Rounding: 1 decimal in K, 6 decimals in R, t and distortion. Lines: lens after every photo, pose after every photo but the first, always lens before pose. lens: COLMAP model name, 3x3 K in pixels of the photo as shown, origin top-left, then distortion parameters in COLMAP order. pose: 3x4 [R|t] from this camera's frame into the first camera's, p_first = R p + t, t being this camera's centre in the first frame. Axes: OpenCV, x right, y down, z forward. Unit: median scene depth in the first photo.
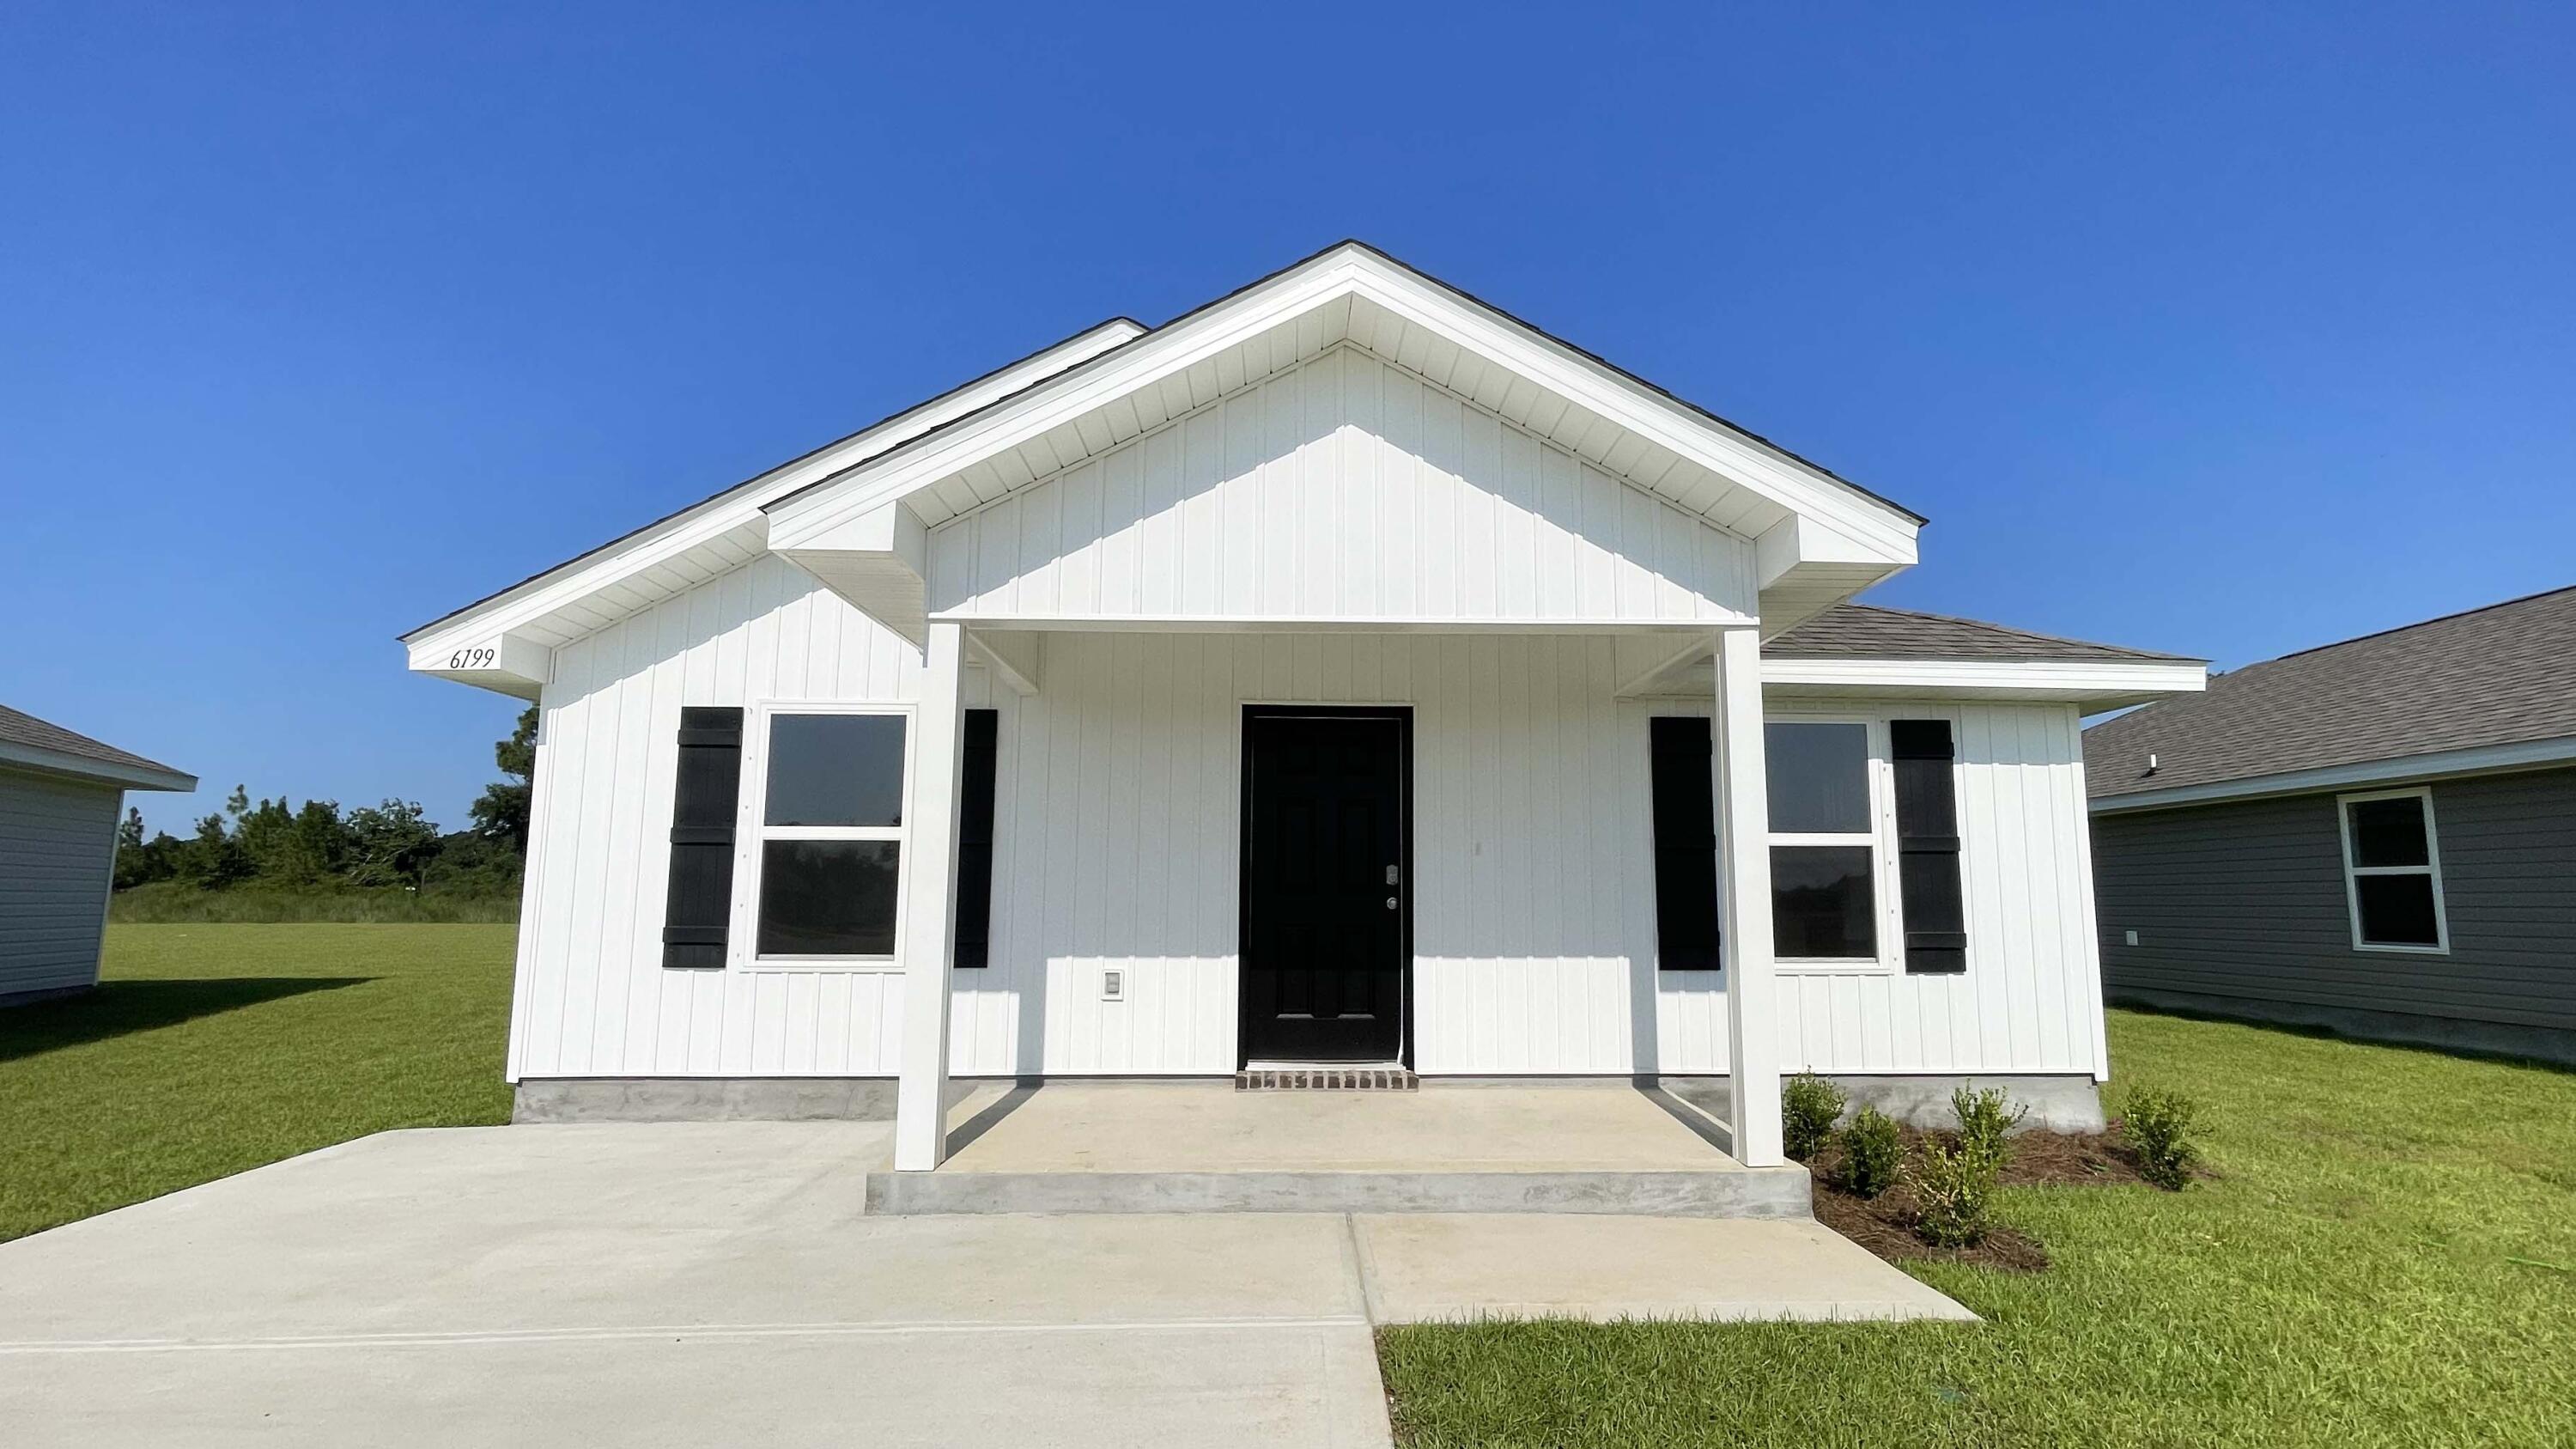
lens RADIAL K [[1087.9, 0, 1320.4], [0, 1087.9, 765.6], [0, 0, 1]] dist [-0.001090, -0.000136]
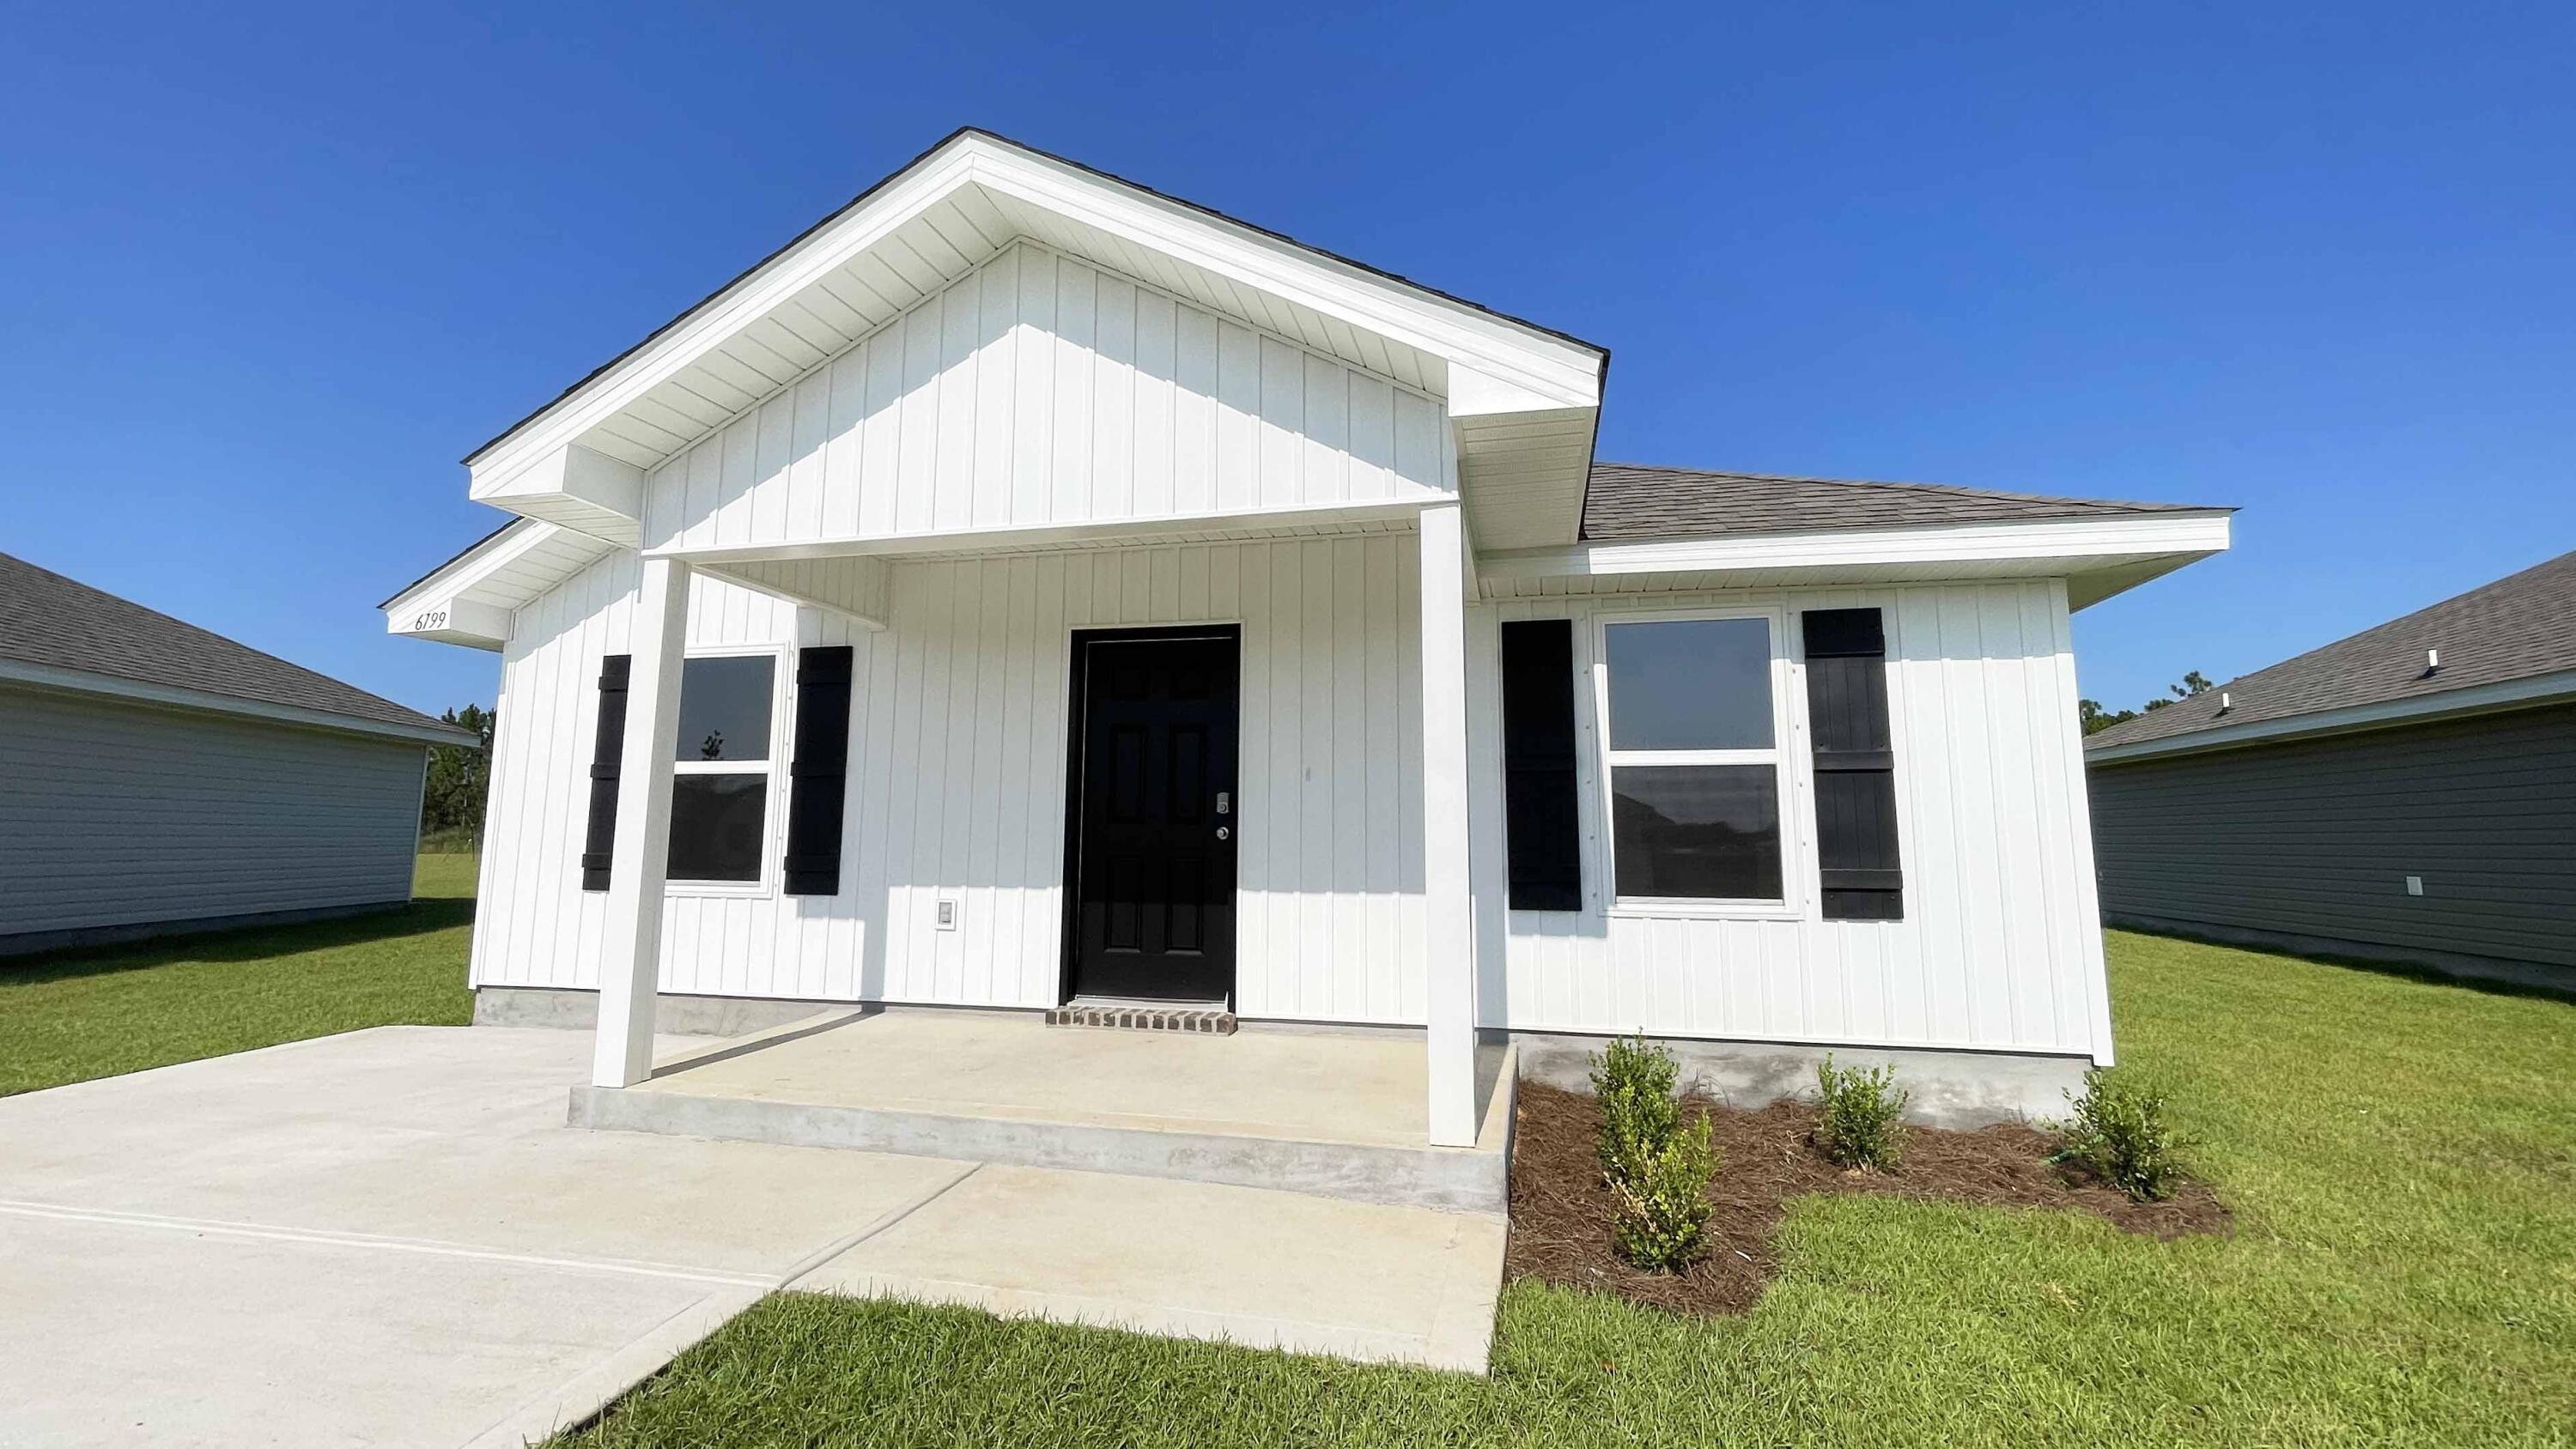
lens RADIAL K [[1059.8, 0, 1282.4], [0, 1059.8, 691.1], [0, 0, 1]] dist [-0.009628, 0.007453]
pose [[0.966764, -0.033477, -0.253471, 0.368229], [0.029294, 0.999365, -0.020261, 0.024796], [0.253988, 0.012162, 0.967131, 0.133301]]
